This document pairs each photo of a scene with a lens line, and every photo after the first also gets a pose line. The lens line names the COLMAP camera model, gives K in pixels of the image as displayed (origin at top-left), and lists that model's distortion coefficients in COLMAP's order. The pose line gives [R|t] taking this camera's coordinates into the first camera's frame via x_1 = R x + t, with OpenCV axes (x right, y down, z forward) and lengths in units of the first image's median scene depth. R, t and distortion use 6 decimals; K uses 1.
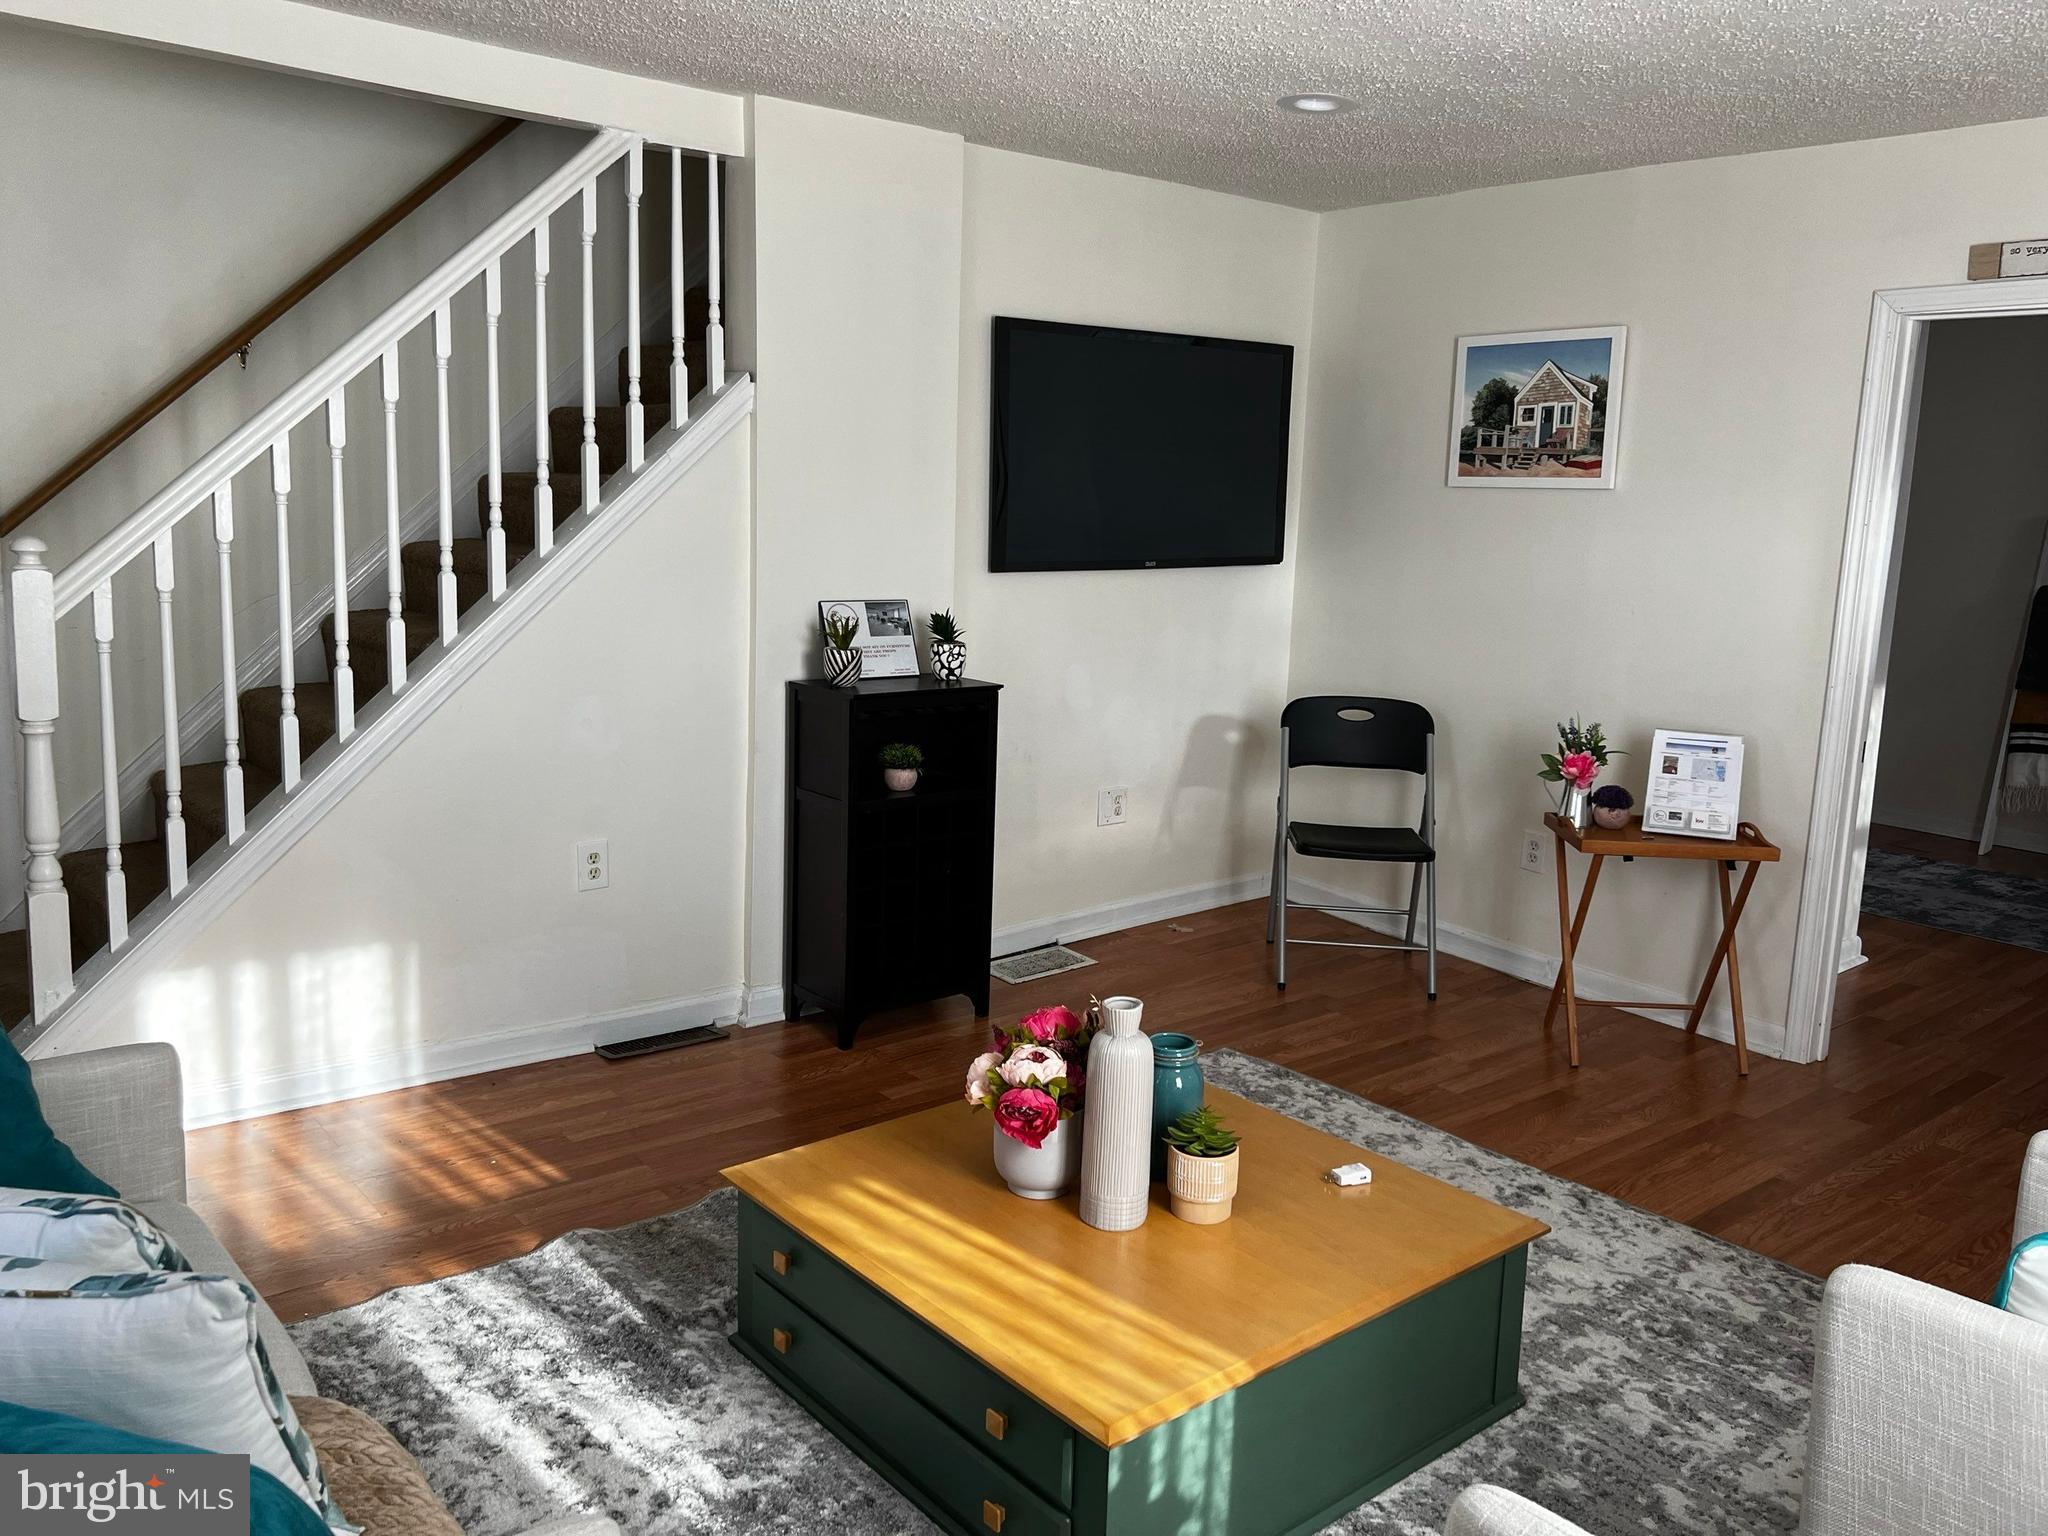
lens RADIAL K [[1532.8, 0, 1037.0], [0, 1532.8, 766.6], [0, 0, 1]] dist [0.074178, -0.061140]
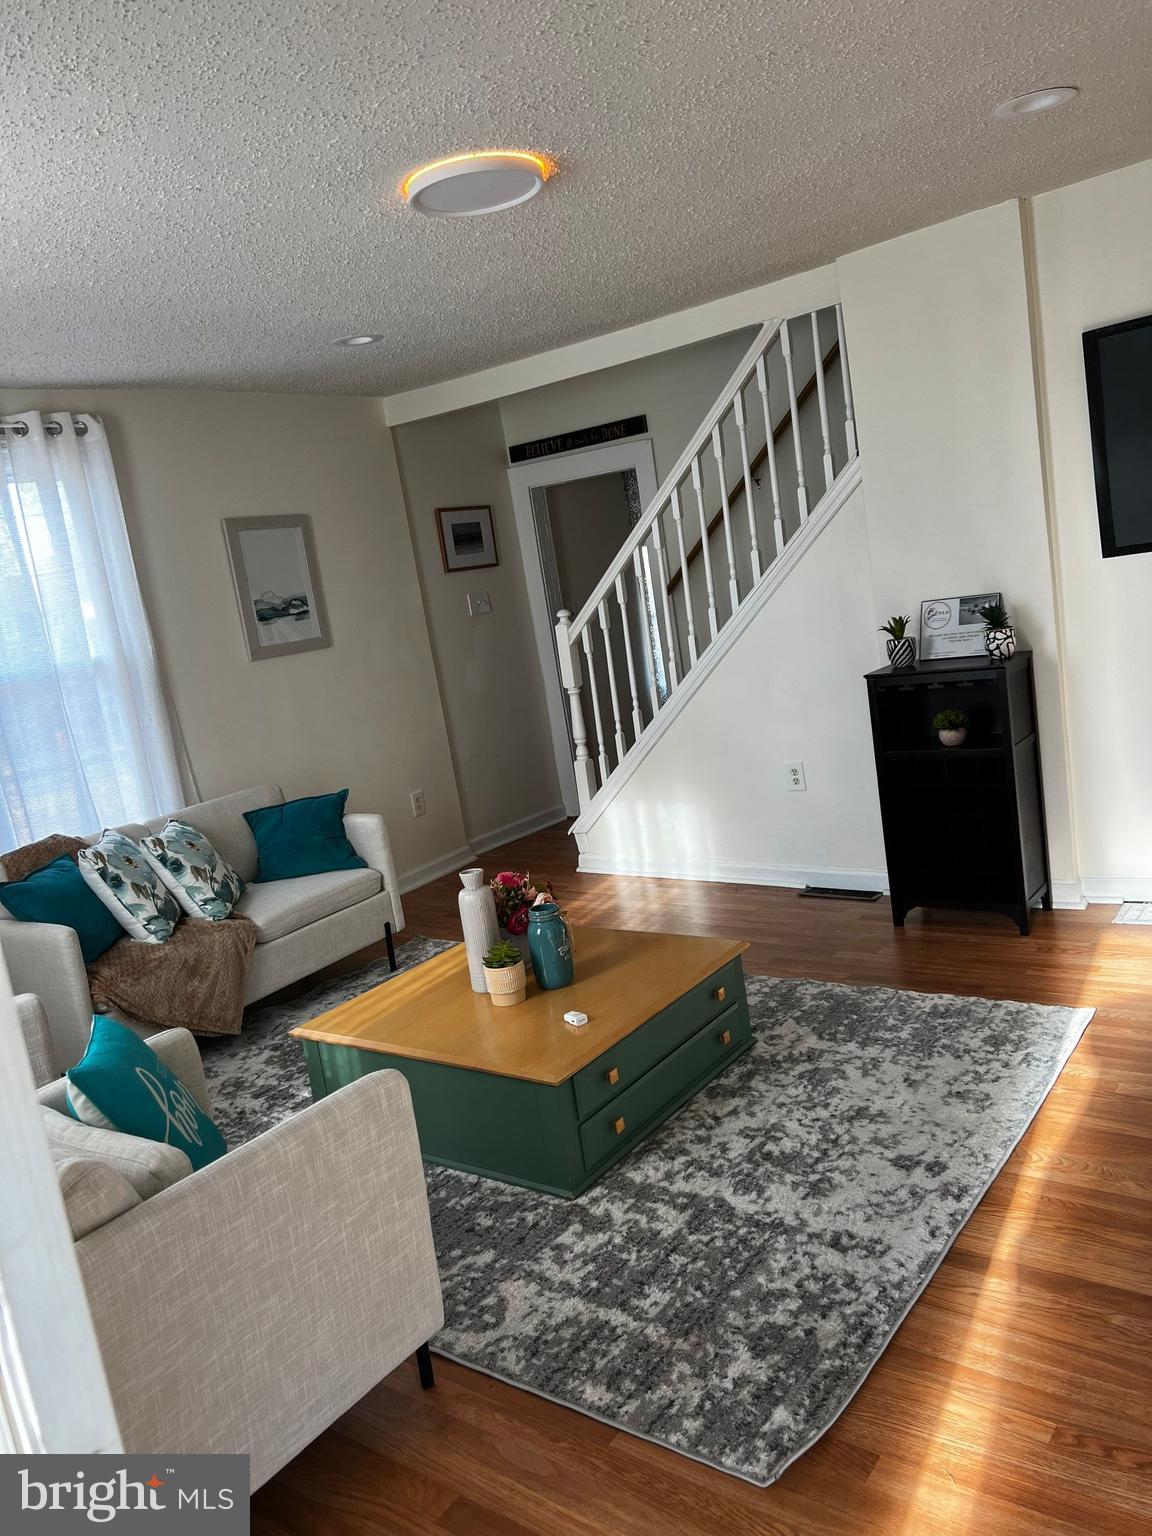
lens RADIAL K [[1149.6, 0, 576.9], [0, 1149.6, 803.8], [0, 0, 1]] dist [0.074178, -0.061140]
pose [[0.233187, 0.129883, -0.963719, 0.894261], [-0.001544, 0.991088, 0.133198, -0.074143], [0.972431, -0.029572, 0.231310, 0.515453]]
